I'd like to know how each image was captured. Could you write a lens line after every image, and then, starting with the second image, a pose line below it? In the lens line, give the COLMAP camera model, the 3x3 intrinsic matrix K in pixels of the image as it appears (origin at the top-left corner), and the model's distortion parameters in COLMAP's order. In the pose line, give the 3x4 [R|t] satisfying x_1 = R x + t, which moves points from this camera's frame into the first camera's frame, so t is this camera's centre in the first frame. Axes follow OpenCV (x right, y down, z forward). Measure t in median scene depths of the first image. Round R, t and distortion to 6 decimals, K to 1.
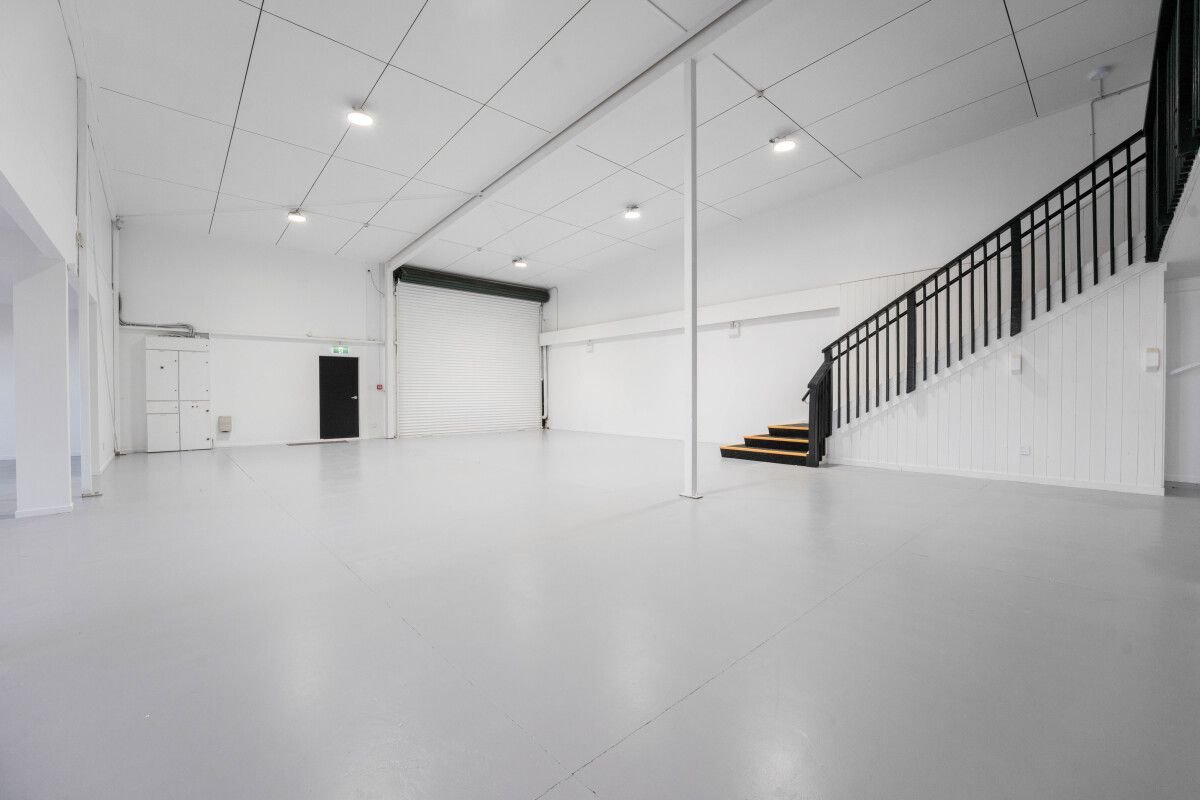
lens RADIAL K [[491.1, 0, 602.0], [0, 491.1, 396.5], [0, 0, 1]] dist [-0.012321, -0.000092]
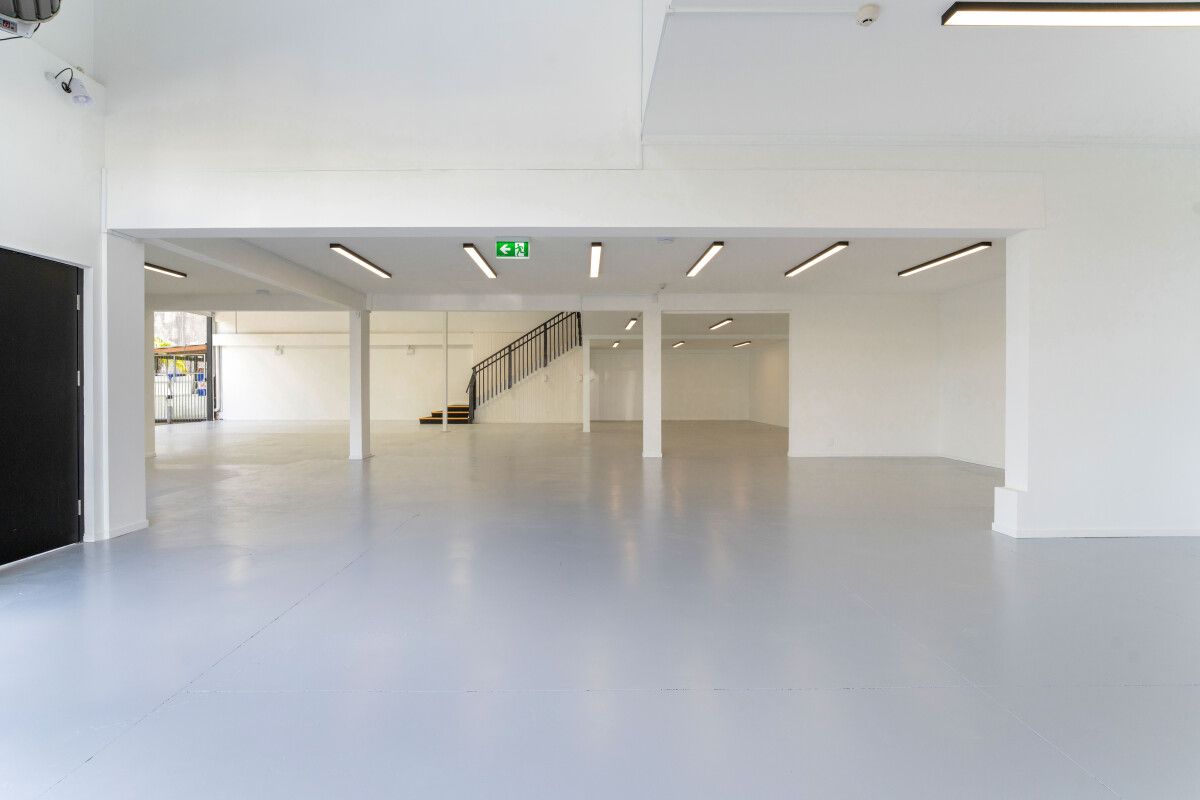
lens RADIAL K [[518.9, 0, 601.4], [0, 518.9, 395.7], [0, 0, 1]] dist [0.000521, 0.000125]
pose [[0.667758, -0.006481, 0.744350, -0.846034], [0.001608, 0.999972, 0.007264, 0.007269], [-0.744377, -0.003654, 0.667750, -0.897629]]
